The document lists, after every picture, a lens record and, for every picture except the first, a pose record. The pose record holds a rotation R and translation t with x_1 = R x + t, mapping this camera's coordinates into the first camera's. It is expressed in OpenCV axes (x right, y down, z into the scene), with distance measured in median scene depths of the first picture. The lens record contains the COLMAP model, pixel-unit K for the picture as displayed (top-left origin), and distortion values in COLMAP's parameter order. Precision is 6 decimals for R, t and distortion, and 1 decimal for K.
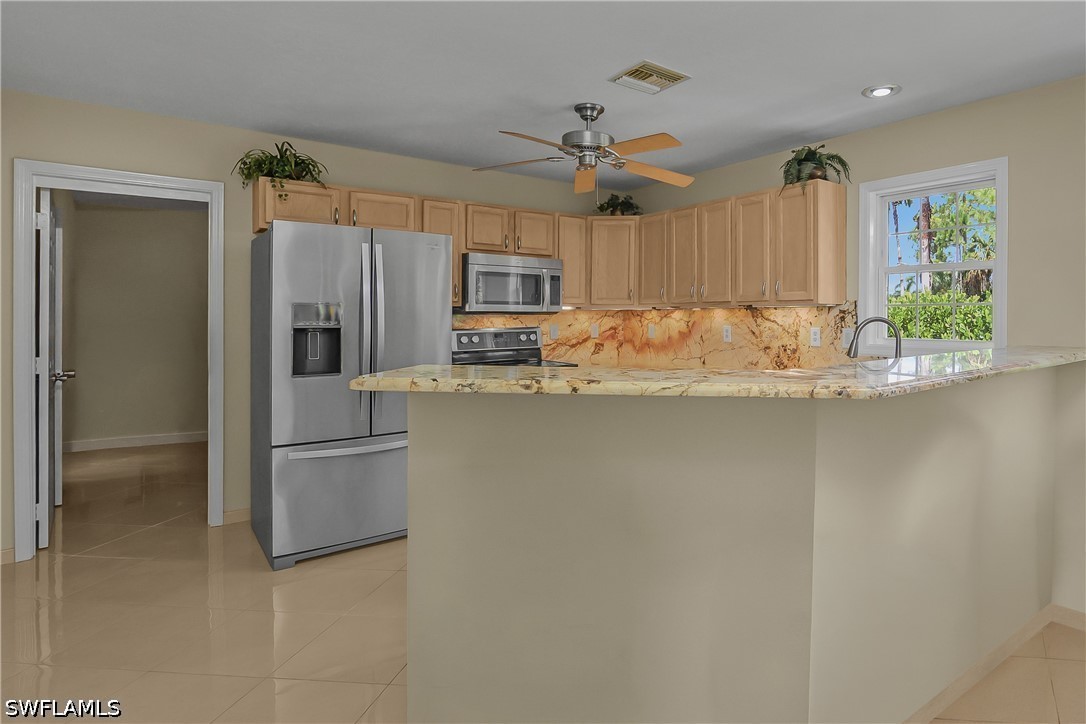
lens RADIAL K [[586.0, 0, 674.9], [0, 586.0, 307.4], [0, 0, 1]] dist [0.001026, -0.001283]
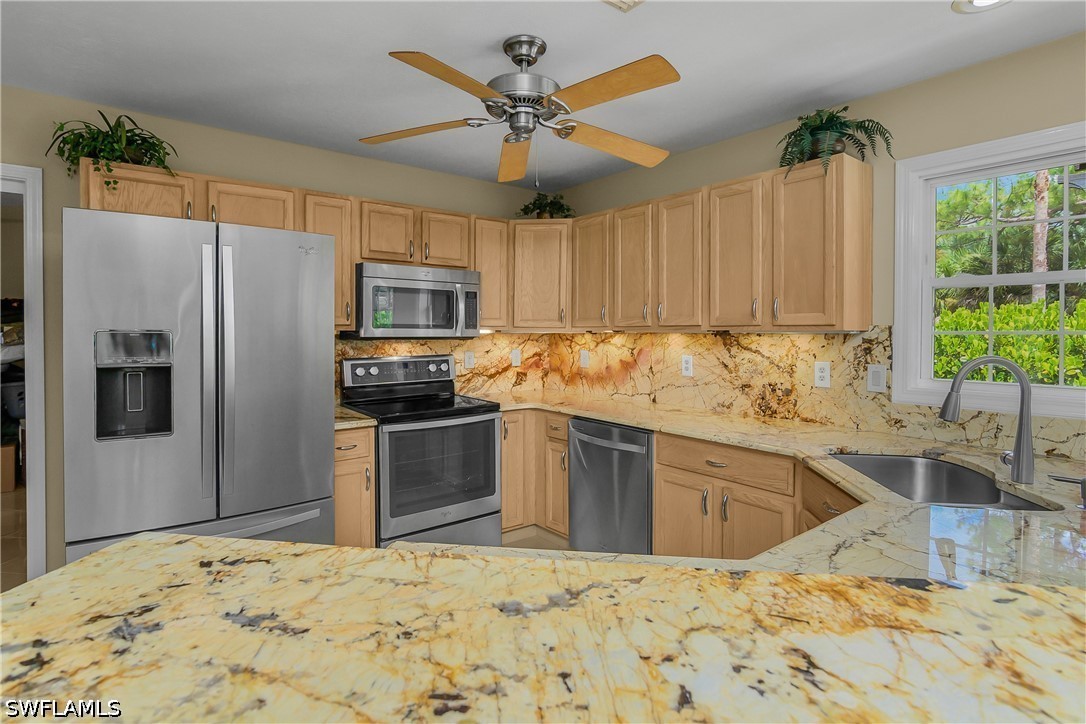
lens RADIAL K [[540.6, 0, 543.5], [0, 540.6, 337.5], [0, 0, 1]] dist [-0.018173, 0.005468]
pose [[0.998370, 0.004301, -0.056909, -0.067728], [-0.002872, 0.999679, 0.025176, -0.011426], [0.056999, -0.024972, 0.998062, 0.284130]]
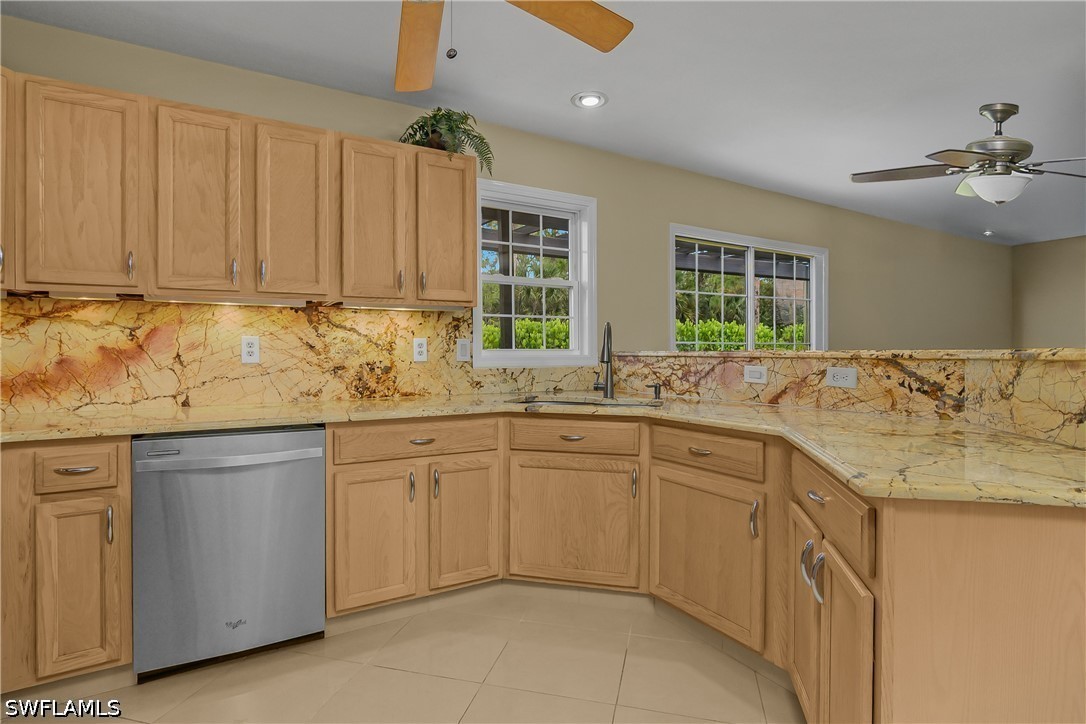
lens RADIAL K [[540.6, 0, 536.6], [0, 540.6, 350.8], [0, 0, 1]] dist [-0.018173, 0.005468]
pose [[0.202087, 0.003316, 0.979362, -0.419369], [-0.008848, 0.999960, -0.001559, 0.048027], [-0.979328, -0.008351, 0.202108, 0.649424]]
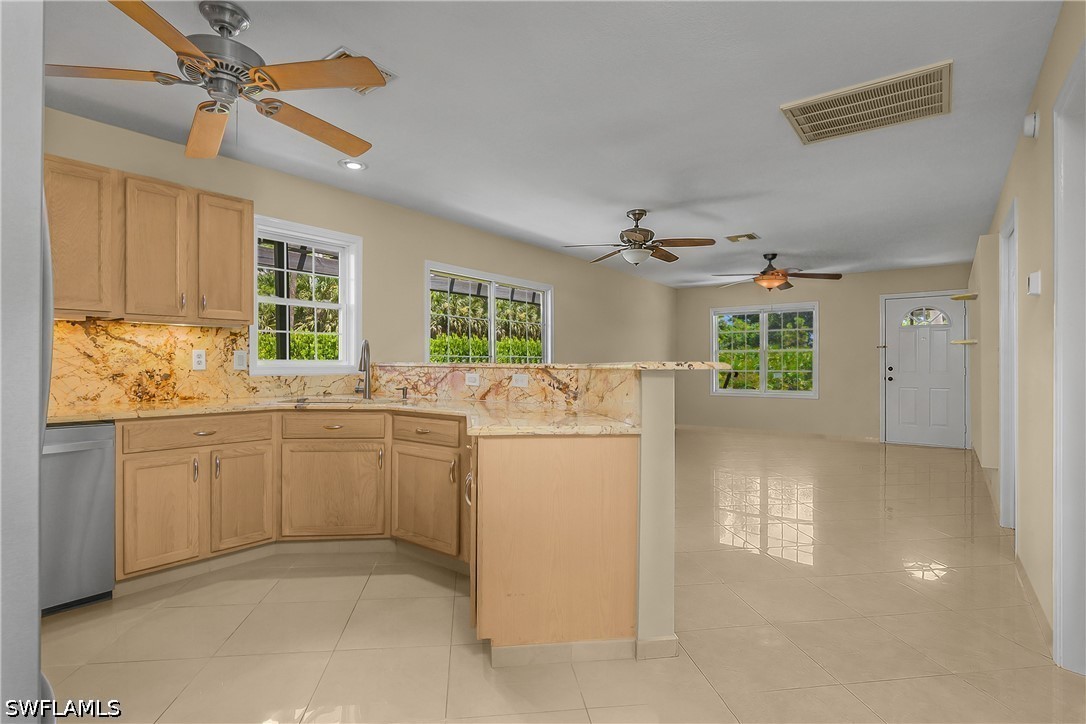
lens RADIAL K [[540.6, 0, 534.1], [0, 540.6, 367.2], [0, 0, 1]] dist [-0.018173, 0.005468]
pose [[-0.170640, -0.007510, 0.985305, -0.642584], [-0.016477, 0.999853, 0.004767, 0.046170], [-0.985196, -0.015422, -0.170739, 0.581152]]
